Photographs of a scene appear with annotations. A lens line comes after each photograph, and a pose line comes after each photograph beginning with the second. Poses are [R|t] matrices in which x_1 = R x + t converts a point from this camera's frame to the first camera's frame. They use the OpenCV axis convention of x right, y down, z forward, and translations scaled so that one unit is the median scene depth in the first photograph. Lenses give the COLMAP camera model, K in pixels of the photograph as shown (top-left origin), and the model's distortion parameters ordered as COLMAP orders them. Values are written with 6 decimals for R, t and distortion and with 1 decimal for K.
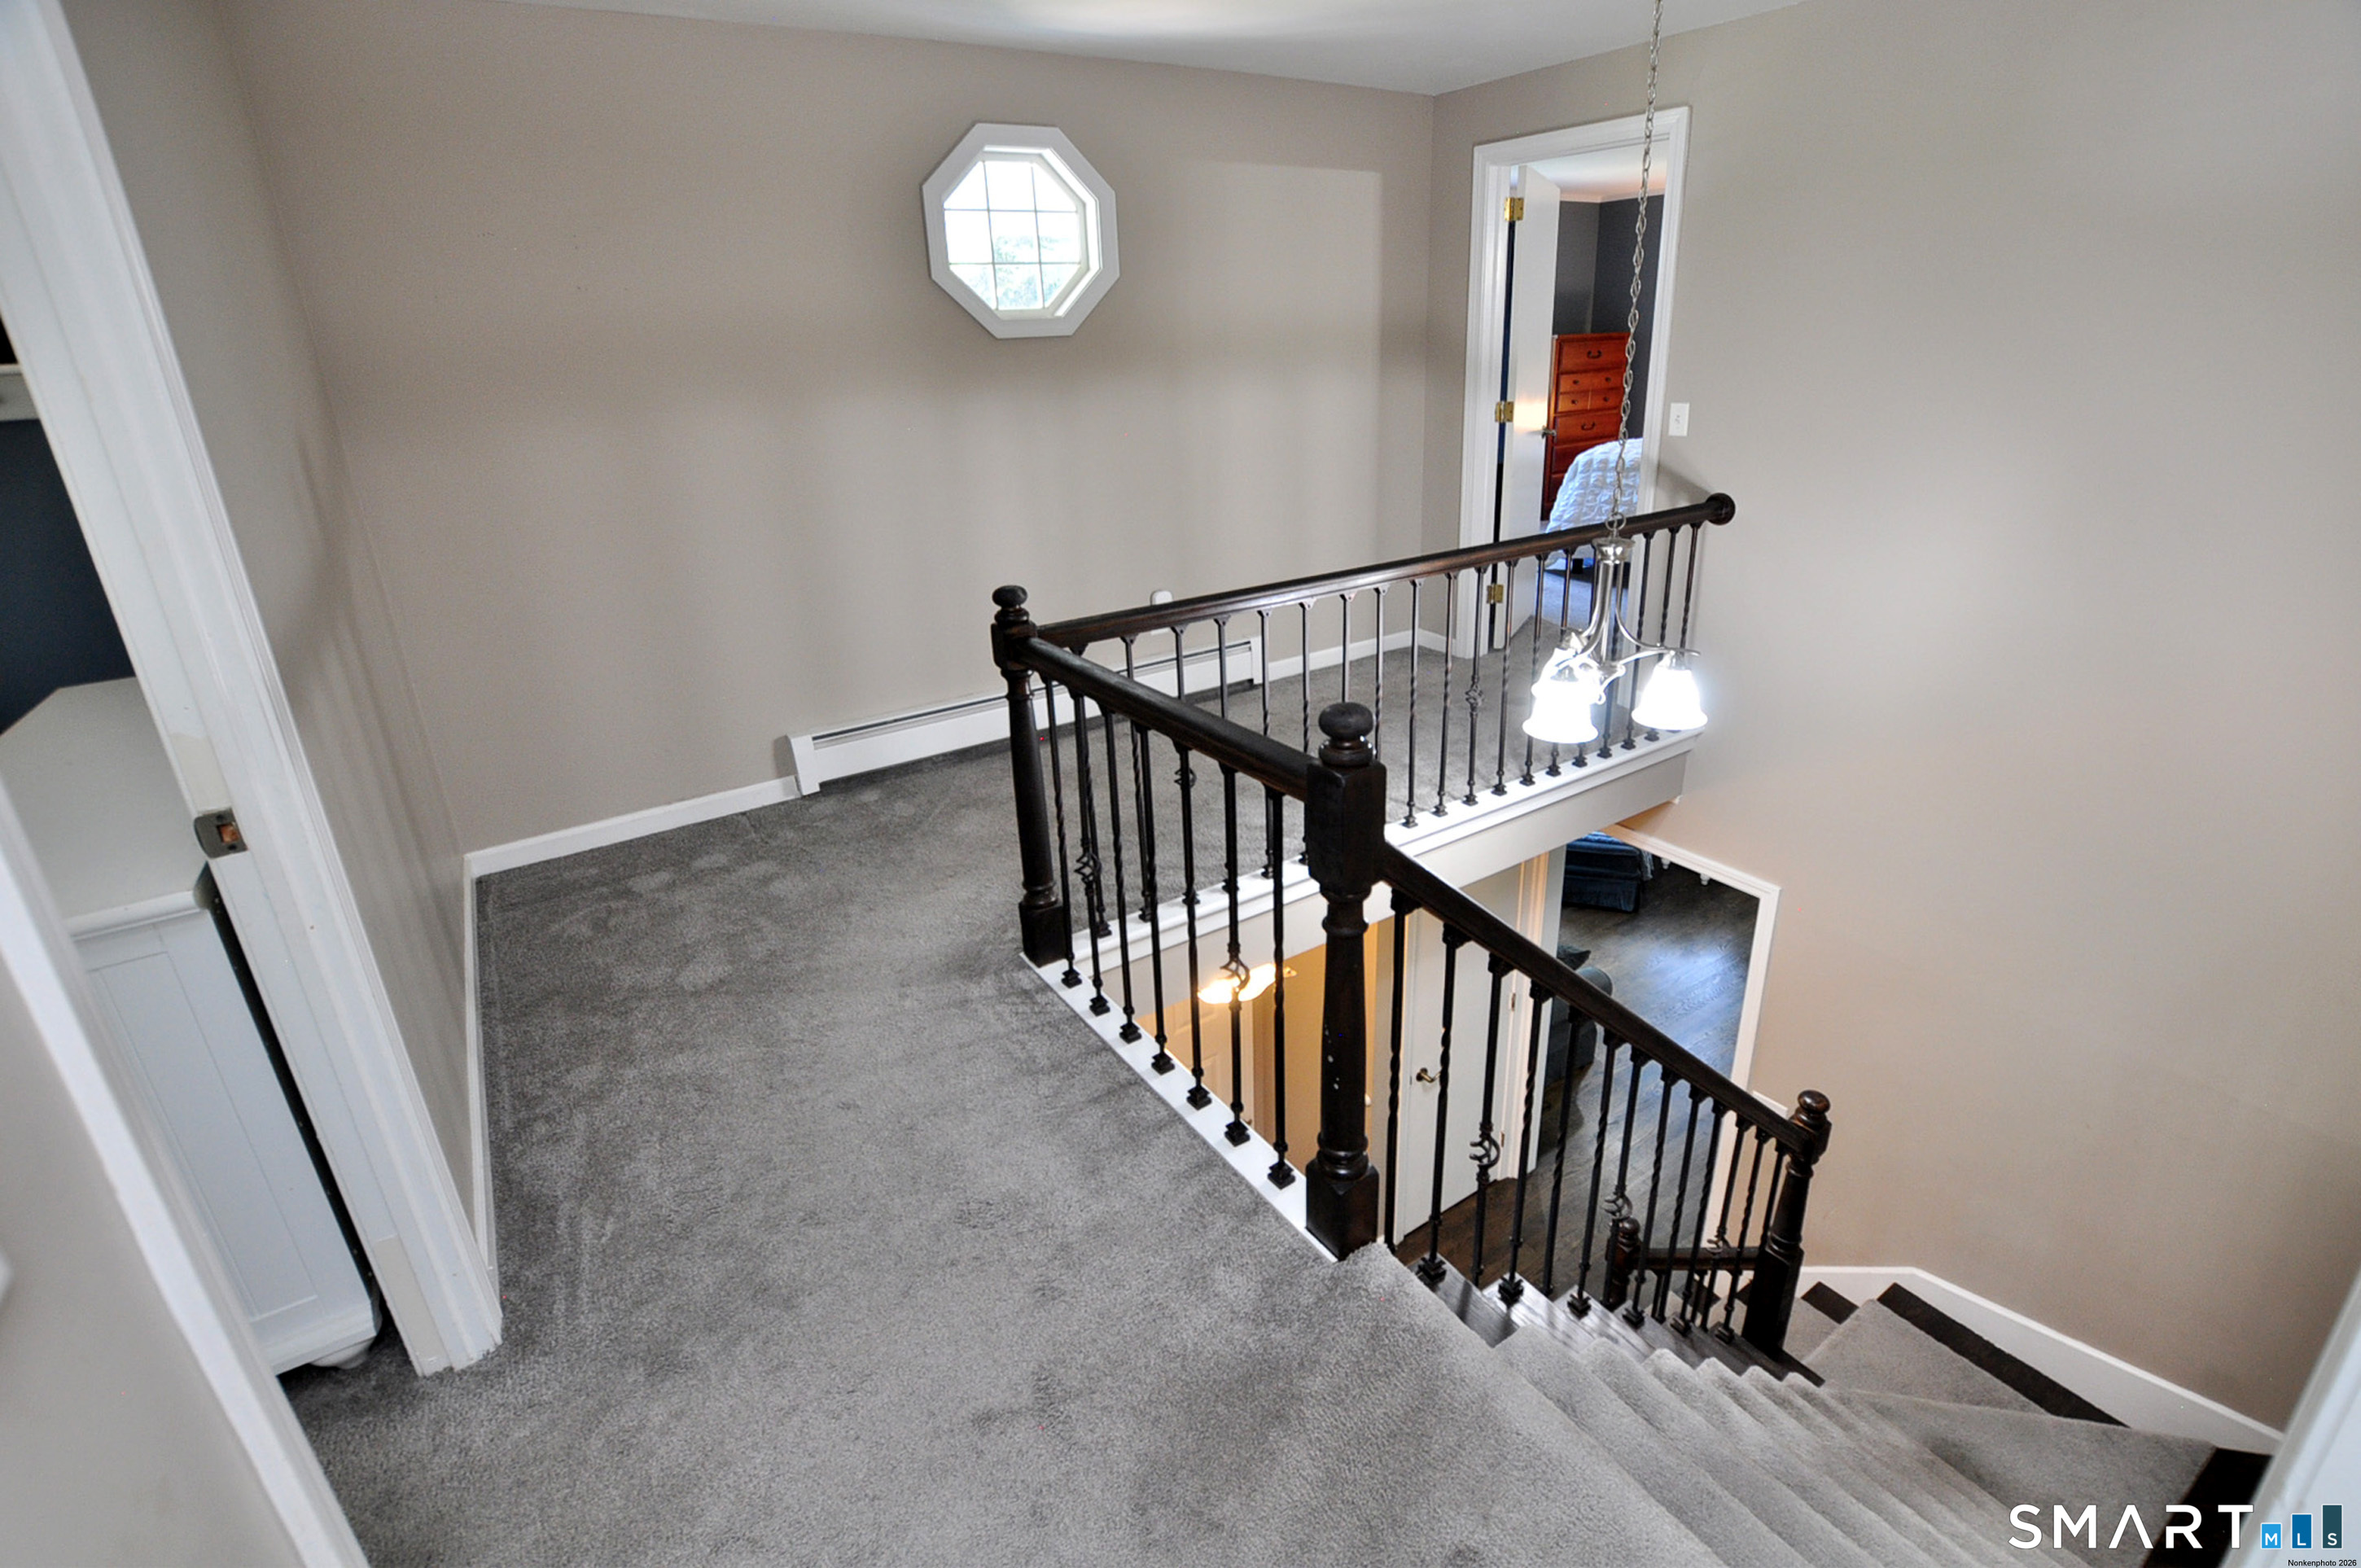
lens RADIAL K [[1099.6, 0, 1208.2], [0, 1099.6, 684.7], [0, 0, 1]] dist [-0.049923, 0.000078]
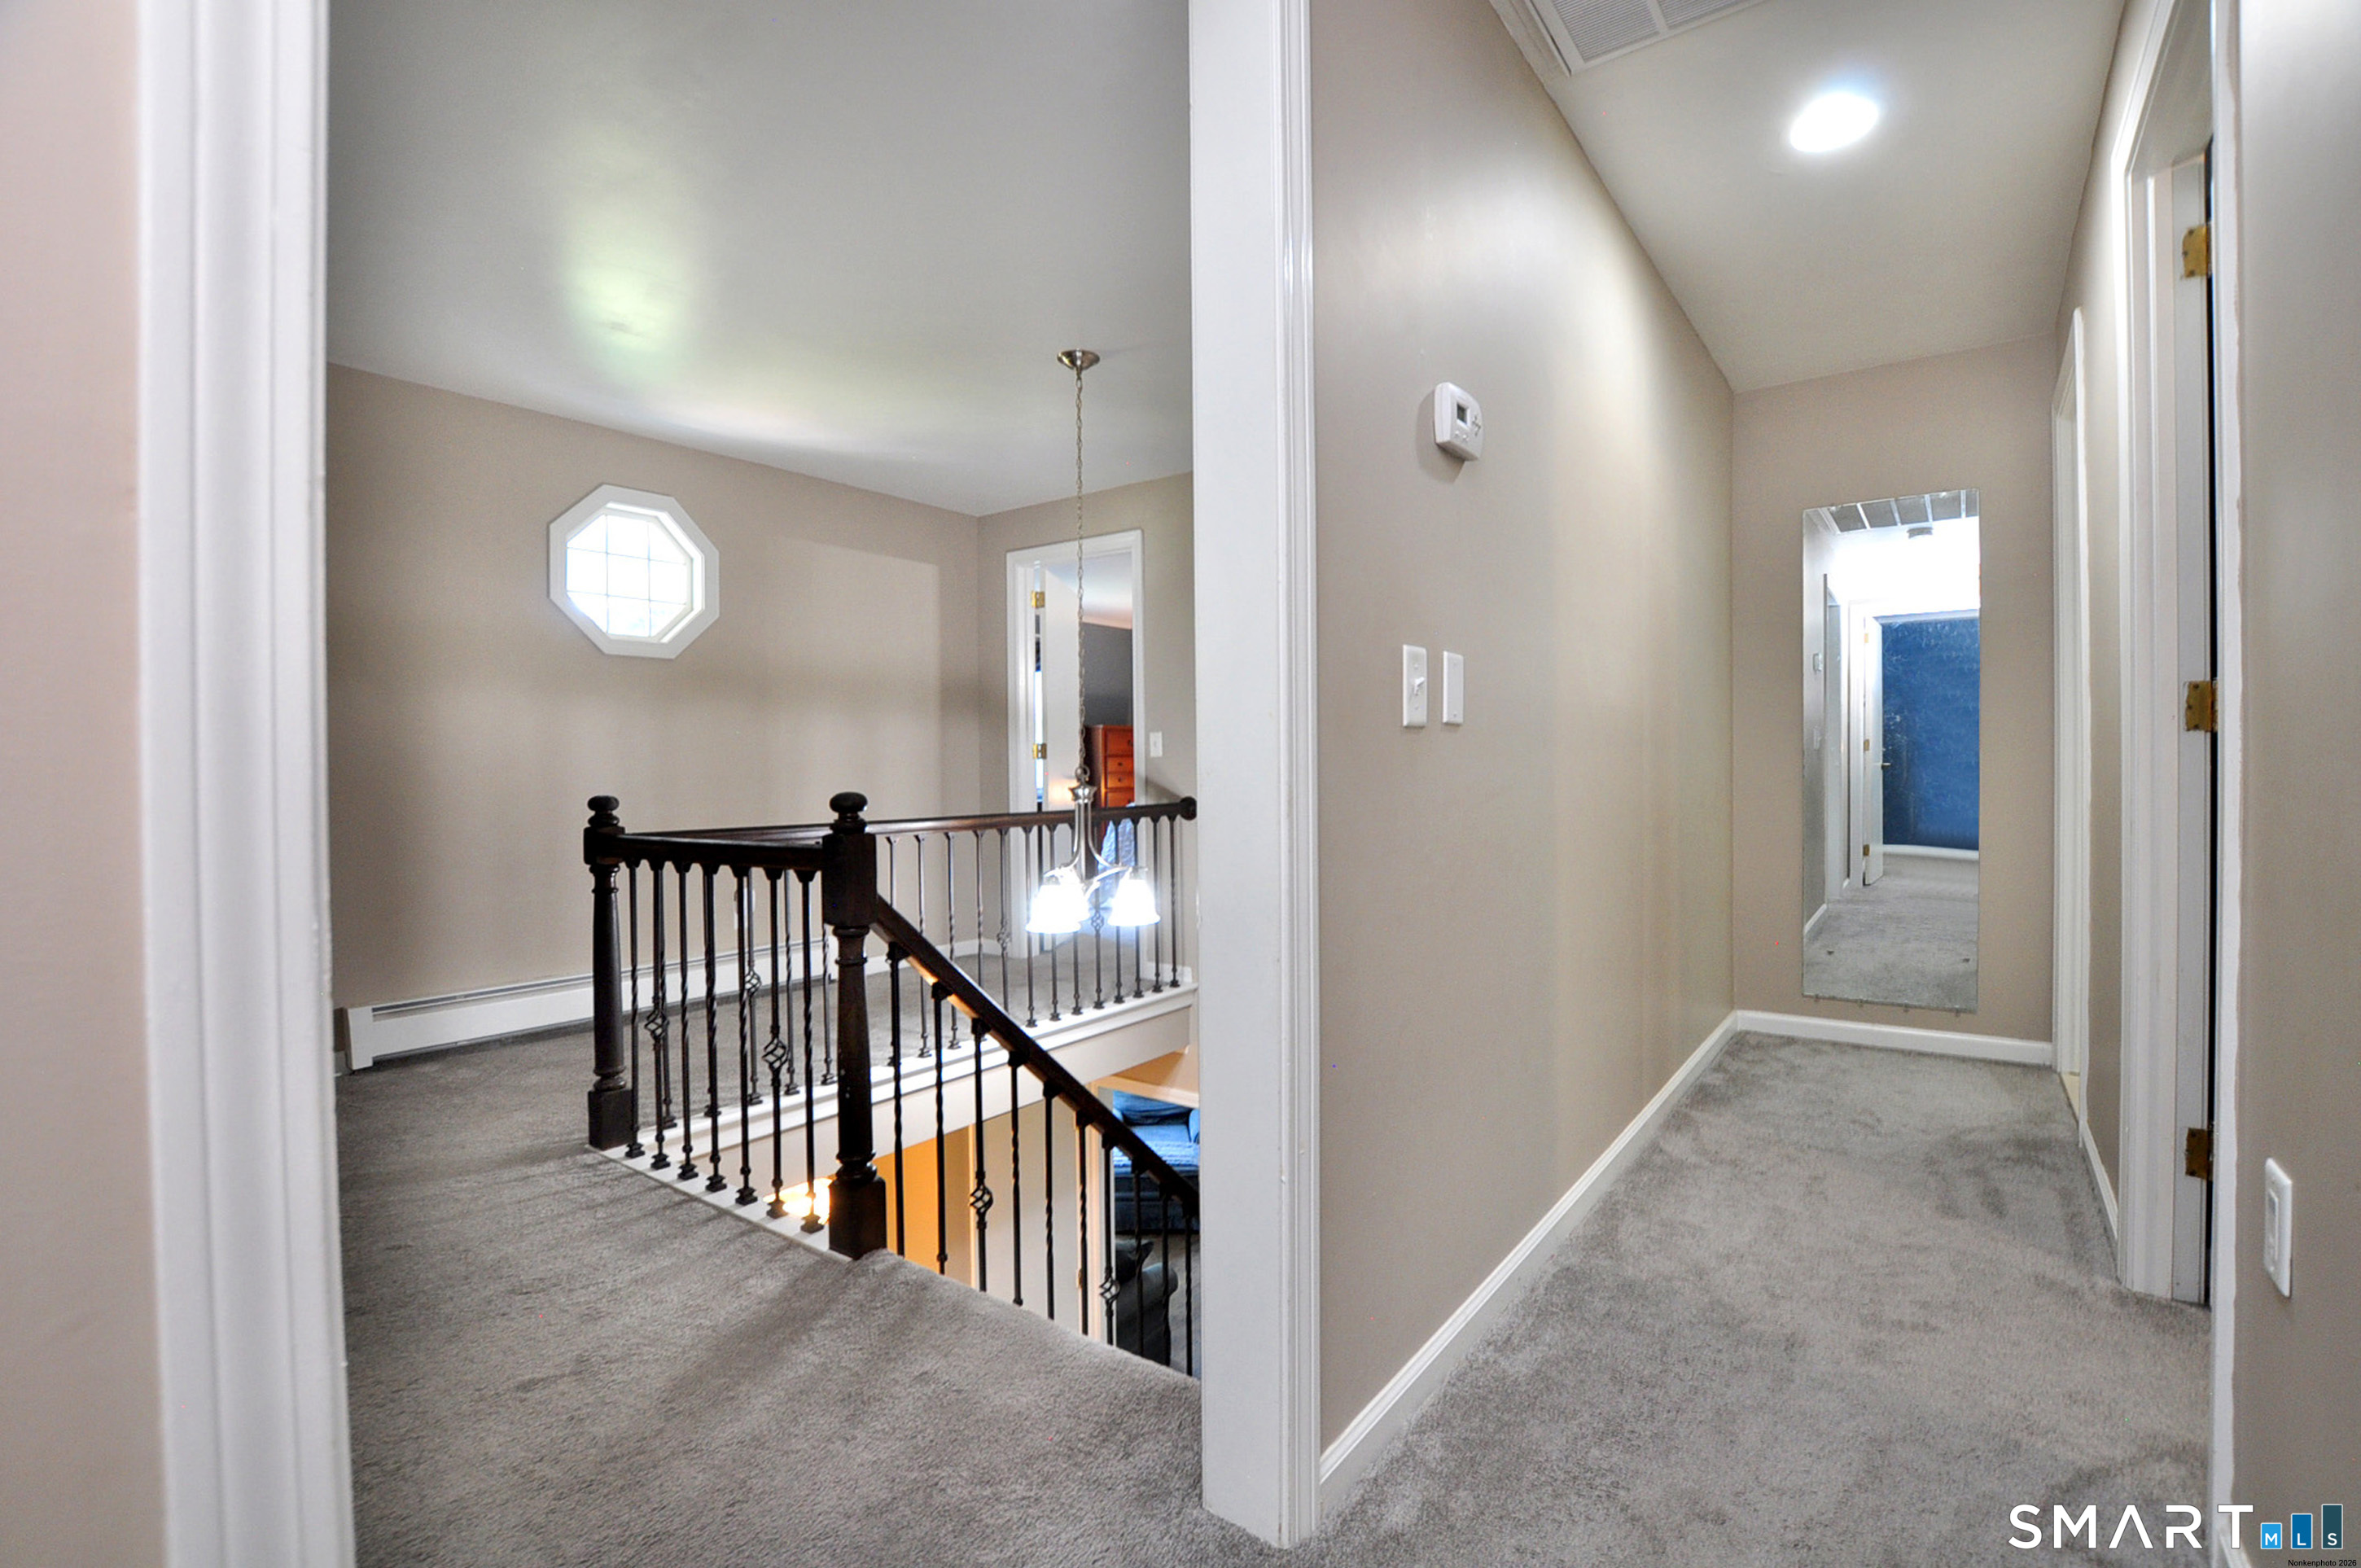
lens RADIAL K [[1044.2, 0, 1210.5], [0, 1044.2, 786.5], [0, 0, 1]] dist [-0.047626, 0.011717]
pose [[0.936212, 0.029254, 0.350215, 0.047308], [0.074776, 0.957129, -0.279845, 0.235908], [-0.343388, 0.288182, 0.893888, -0.246324]]
